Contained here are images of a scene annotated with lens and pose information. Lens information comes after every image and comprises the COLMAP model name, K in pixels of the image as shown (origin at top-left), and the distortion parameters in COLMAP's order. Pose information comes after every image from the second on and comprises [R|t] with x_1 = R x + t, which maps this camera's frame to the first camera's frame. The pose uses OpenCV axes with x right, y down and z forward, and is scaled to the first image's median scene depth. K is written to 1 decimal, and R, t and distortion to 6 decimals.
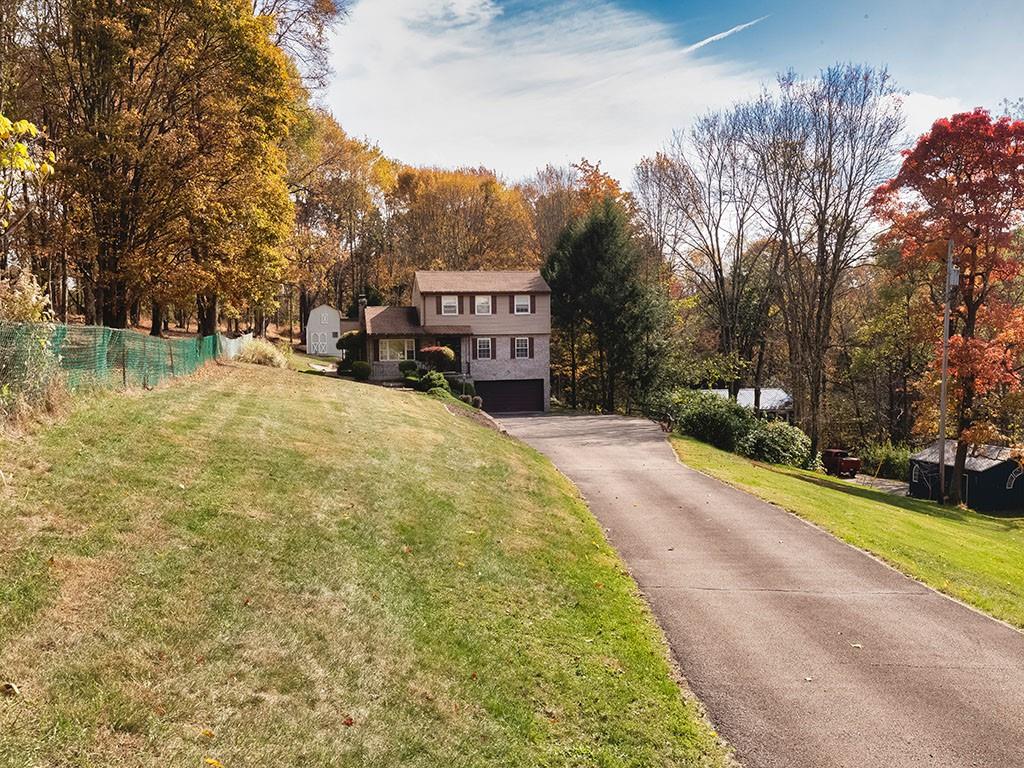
lens RADIAL K [[953.5, 0, 513.0], [0, 953.5, 384.8], [0, 0, 1]] dist [0.006640, 0.000000]
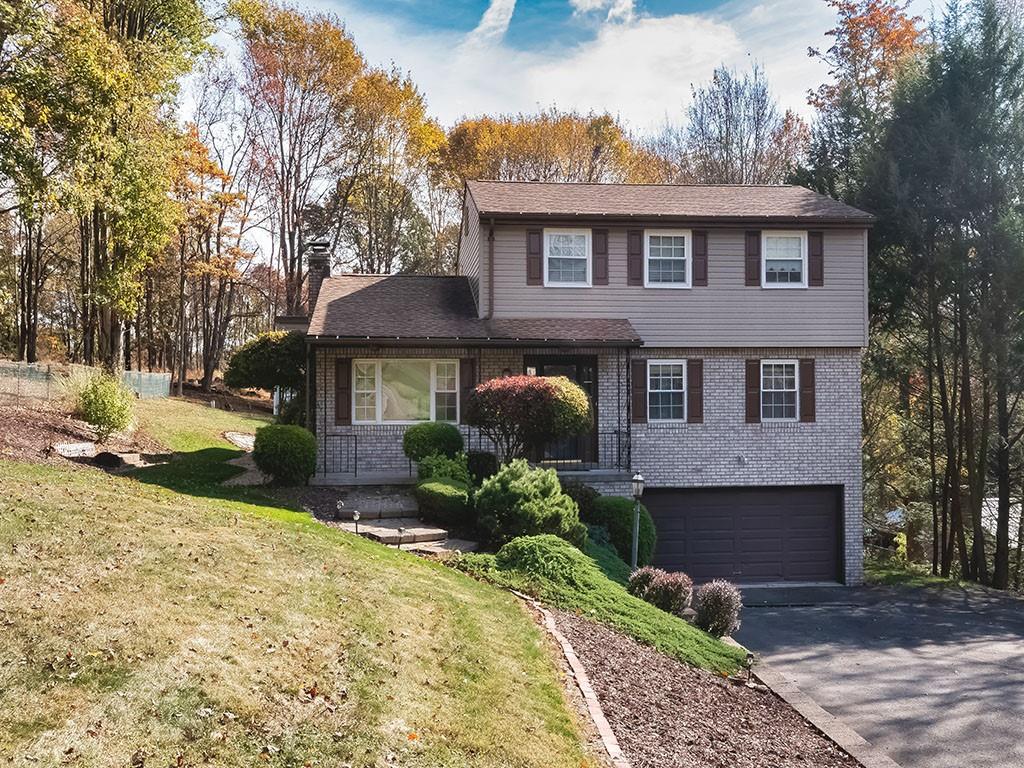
lens RADIAL K [[1074.0, 0, 512.1], [0, 1074.0, 383.7], [0, 0, 1]] dist [0.018889, 0.000000]
pose [[0.997583, 0.009794, -0.068796, -0.059358], [-0.014477, 0.997587, -0.067904, -0.014309], [0.067965, 0.068736, 0.995317, 0.632041]]
